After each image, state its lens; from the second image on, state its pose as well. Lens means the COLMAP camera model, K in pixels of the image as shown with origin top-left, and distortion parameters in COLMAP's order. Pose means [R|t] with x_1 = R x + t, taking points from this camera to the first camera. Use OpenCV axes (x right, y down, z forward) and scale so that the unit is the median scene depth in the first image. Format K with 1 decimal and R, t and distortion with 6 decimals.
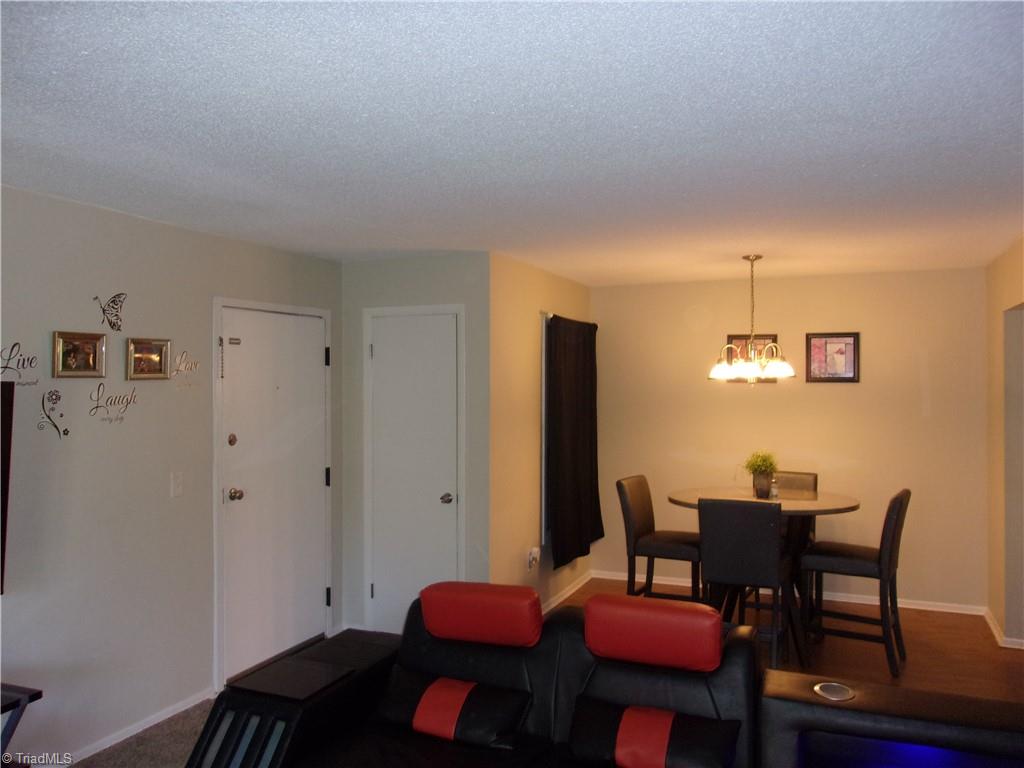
lens RADIAL K [[799.9, 0, 512.0], [0, 799.9, 384.0], [0, 0, 1]] dist [-0.002374, 0.003305]
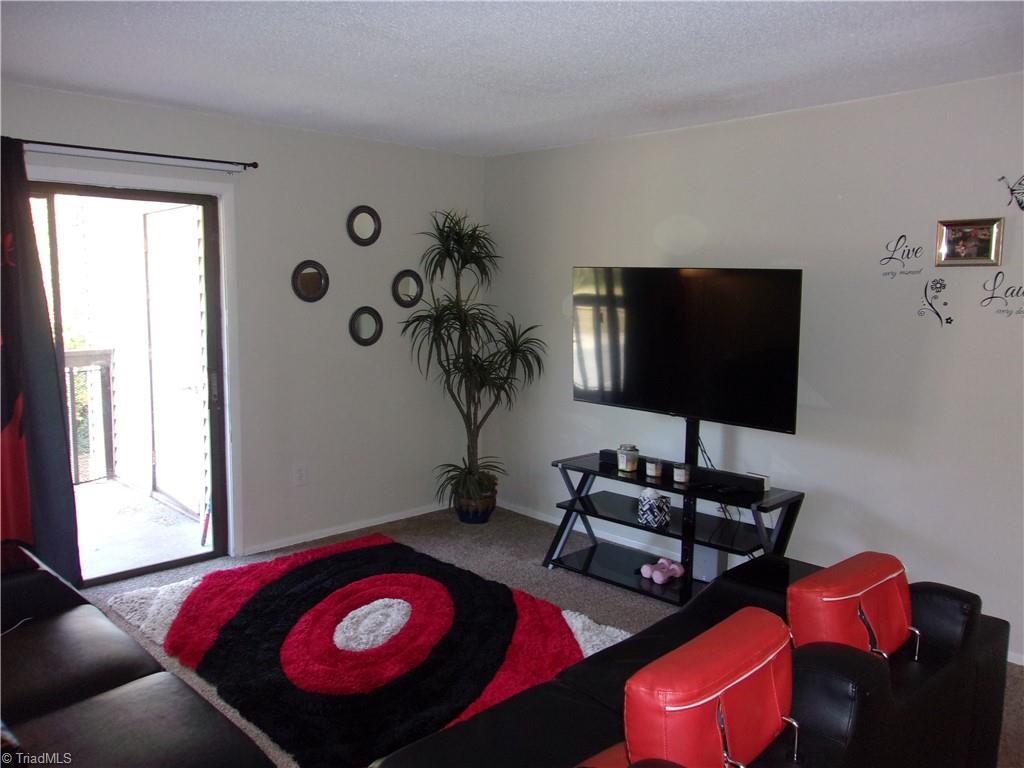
lens RADIAL K [[795.0, 0, 512.1], [0, 795.0, 377.5], [0, 0, 1]] dist [0.003516, 0.004488]
pose [[-0.385472, 0.102212, -0.917041, 0.589647], [-0.012690, 0.993165, 0.116030, 0.021863], [0.922632, 0.056364, -0.381540, 0.882884]]
